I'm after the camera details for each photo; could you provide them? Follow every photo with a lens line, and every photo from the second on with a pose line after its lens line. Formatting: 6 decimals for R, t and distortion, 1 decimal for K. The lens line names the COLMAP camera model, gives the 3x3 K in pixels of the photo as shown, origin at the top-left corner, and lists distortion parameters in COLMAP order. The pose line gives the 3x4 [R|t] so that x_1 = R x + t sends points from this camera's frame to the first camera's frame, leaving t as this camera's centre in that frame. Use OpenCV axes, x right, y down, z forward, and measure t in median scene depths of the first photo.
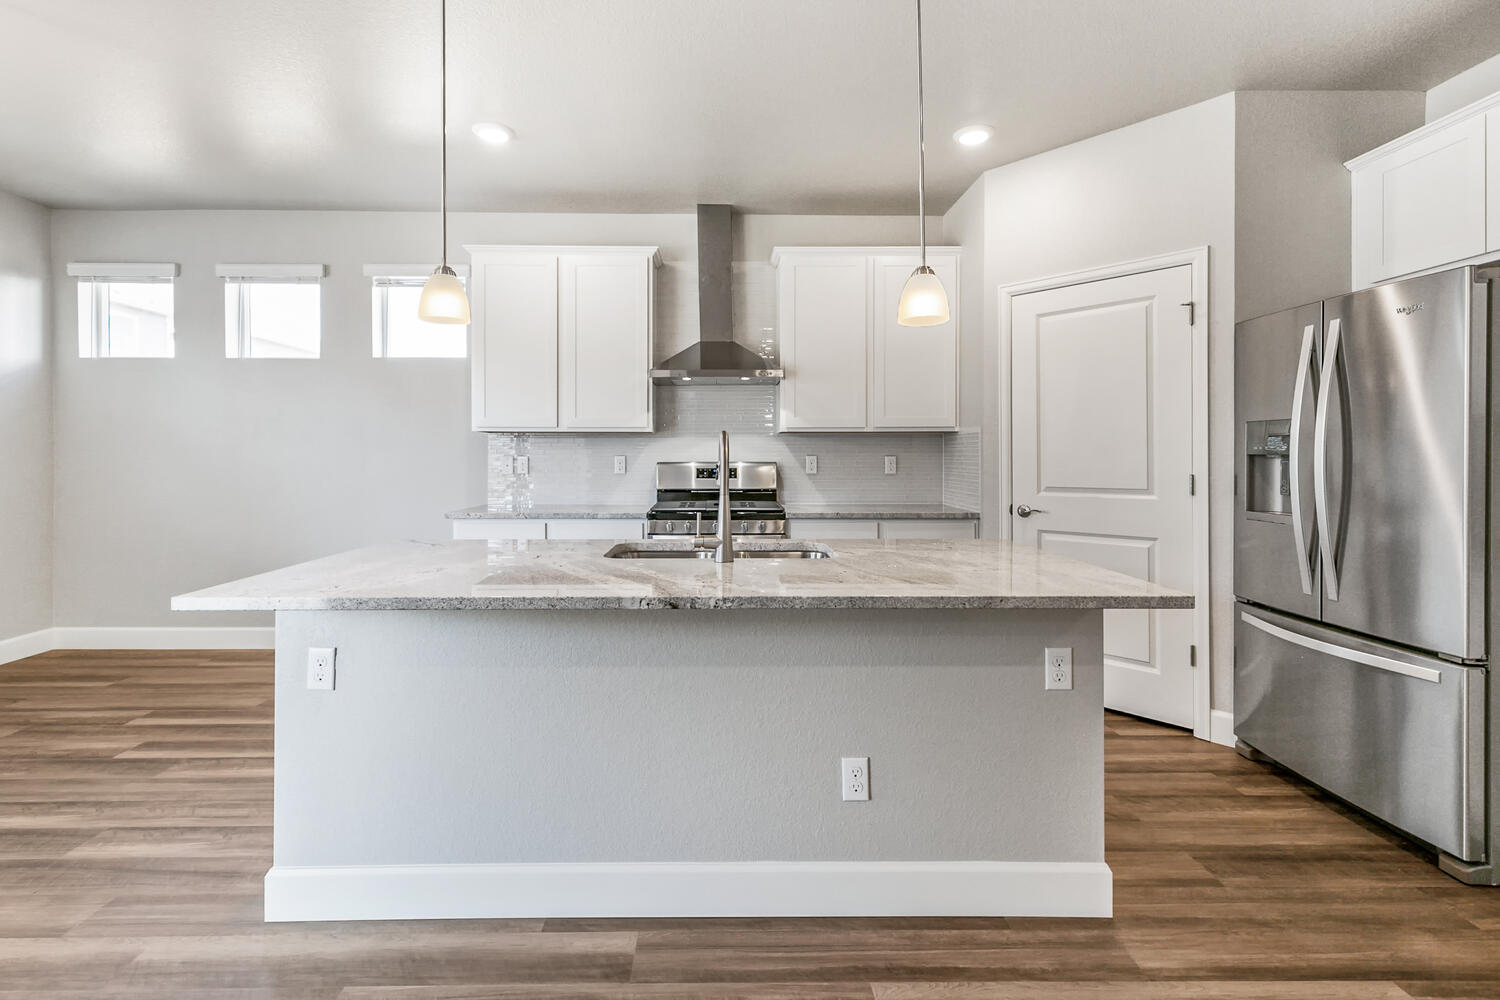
lens RADIAL K [[704.0, 0, 729.3], [0, 704.0, 460.6], [0, 0, 1]] dist [0.009001, -0.000846]
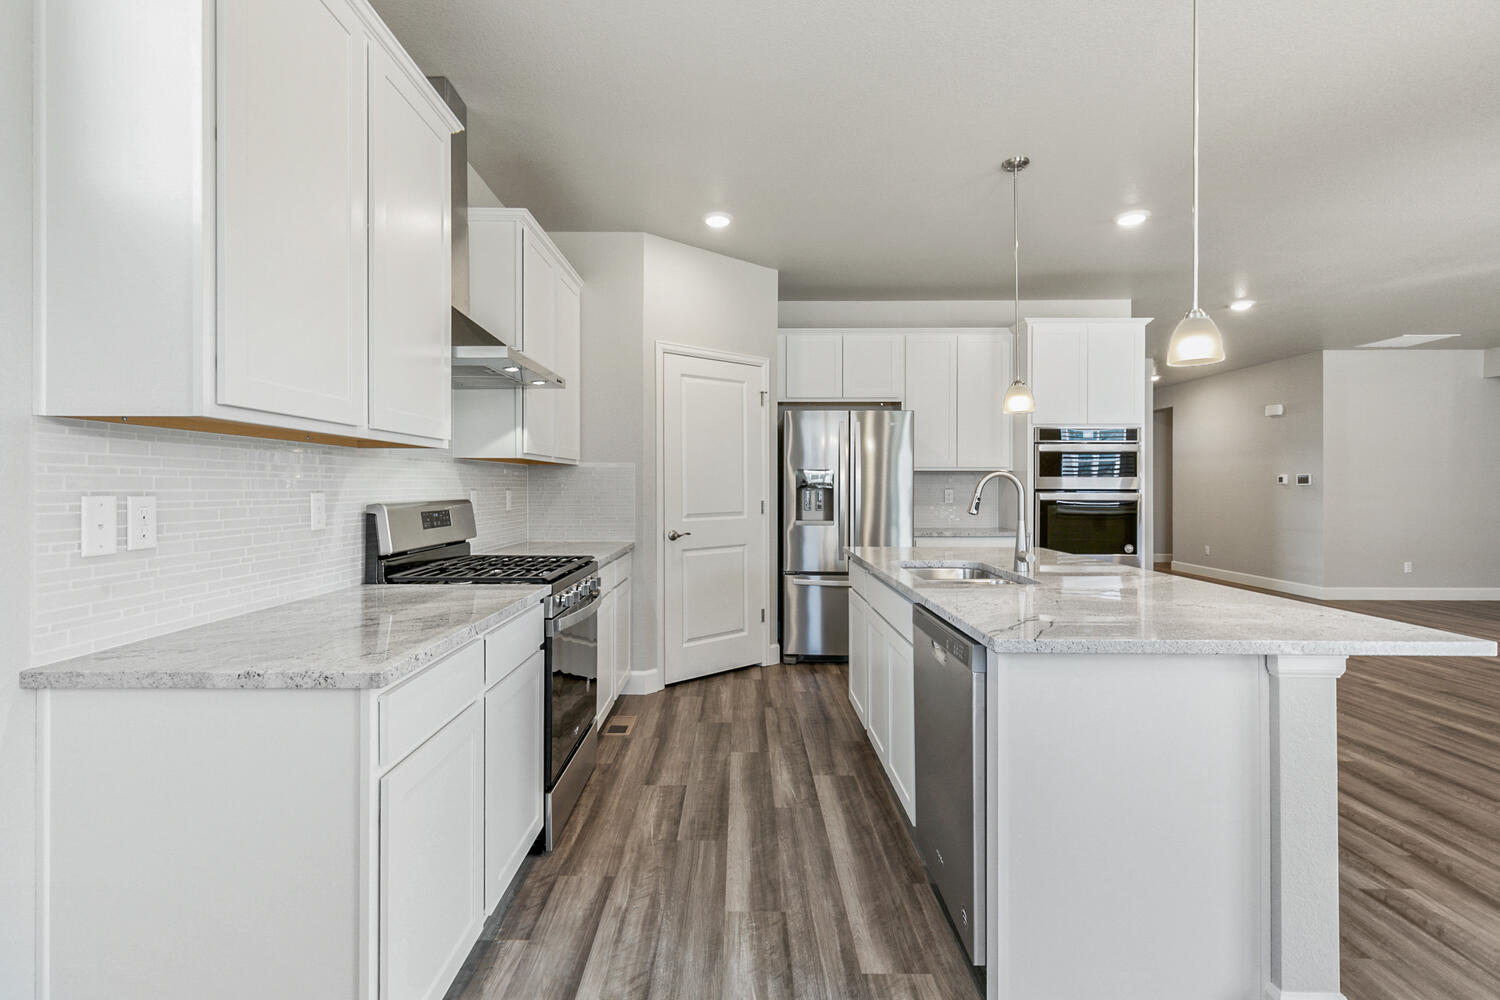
lens RADIAL K [[685.0, 0, 742.6], [0, 685.0, 491.7], [0, 0, 1]] dist [0.000561, -0.000236]
pose [[0.023606, -0.005692, 0.999705, -0.821766], [0.011060, 0.999924, 0.005432, -0.008505], [-0.999660, 0.010929, 0.023667, 0.952250]]
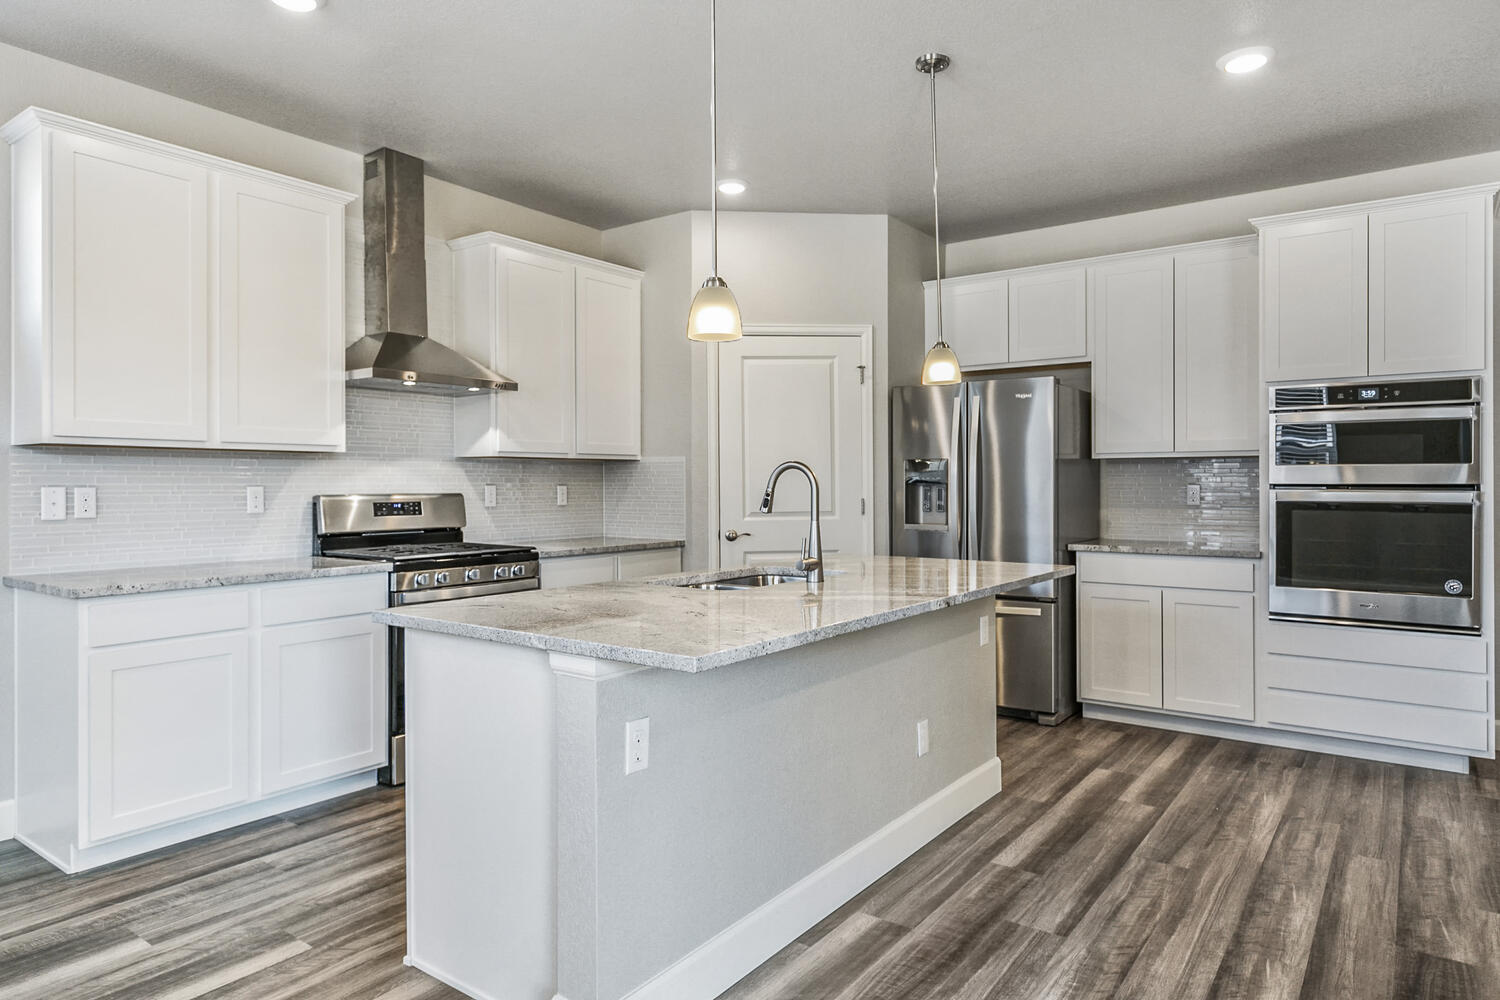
lens RADIAL K [[911.5, 0, 754.7], [0, 911.5, 488.1], [0, 0, 1]] dist [0.001404, 0.000955]
pose [[0.599084, -0.004332, 0.800674, -0.758201], [0.009725, 0.999951, -0.001866, 0.002082], [-0.800627, 0.008904, 0.599097, 0.147587]]
